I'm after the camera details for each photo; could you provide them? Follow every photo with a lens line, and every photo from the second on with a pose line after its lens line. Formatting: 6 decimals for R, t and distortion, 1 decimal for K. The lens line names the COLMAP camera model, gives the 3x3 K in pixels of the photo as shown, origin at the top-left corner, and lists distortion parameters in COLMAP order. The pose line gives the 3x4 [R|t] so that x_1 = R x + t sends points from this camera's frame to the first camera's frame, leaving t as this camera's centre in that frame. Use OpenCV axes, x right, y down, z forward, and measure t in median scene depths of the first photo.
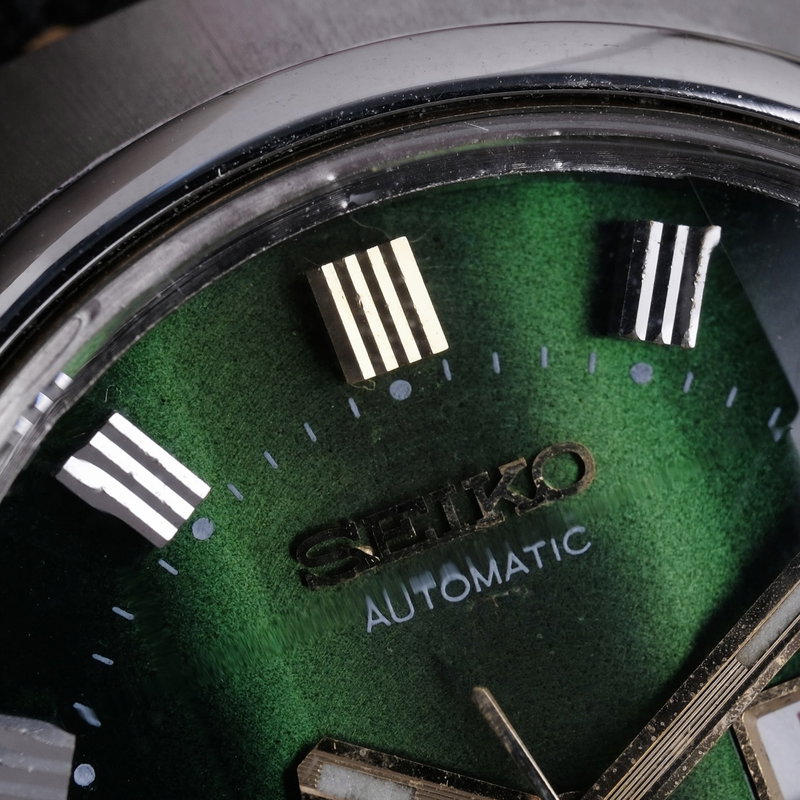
lens RADIAL K [[3387.4, 0, 395.3], [0, 3387.4, 398.1], [0, 0, 1]] dist [0.246569, 0.000000]
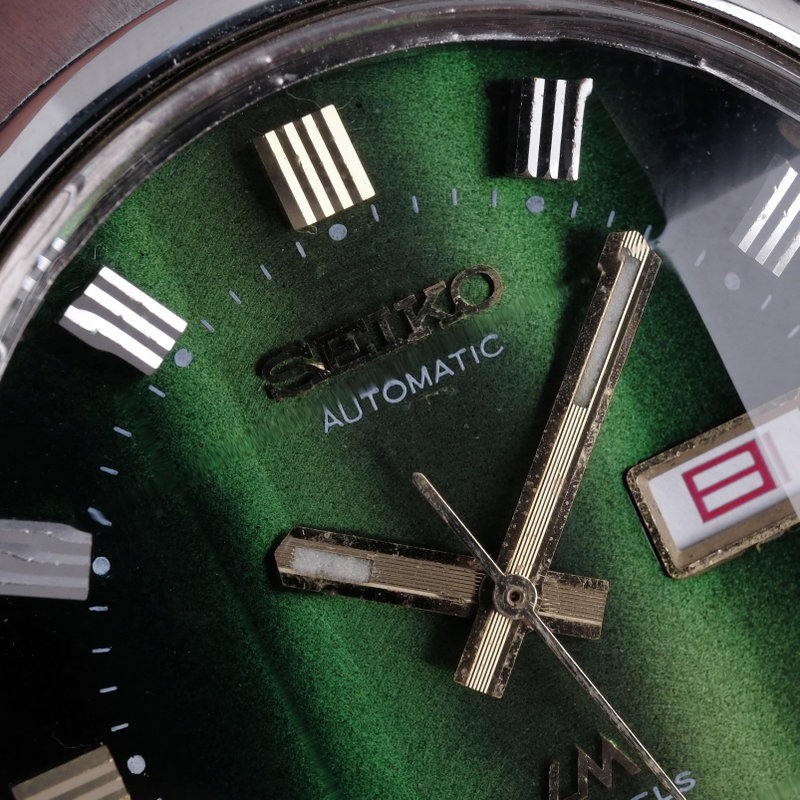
lens RADIAL K [[3387.4, 0, 406.2], [0, 3387.4, 391.2], [0, 0, 1]] dist [0.246569, 0.000000]
pose [[0.997179, -0.071705, 0.022179, -0.005046], [0.070950, 0.996930, 0.033112, 0.015902], [-0.024485, -0.031445, 0.999206, -0.212195]]
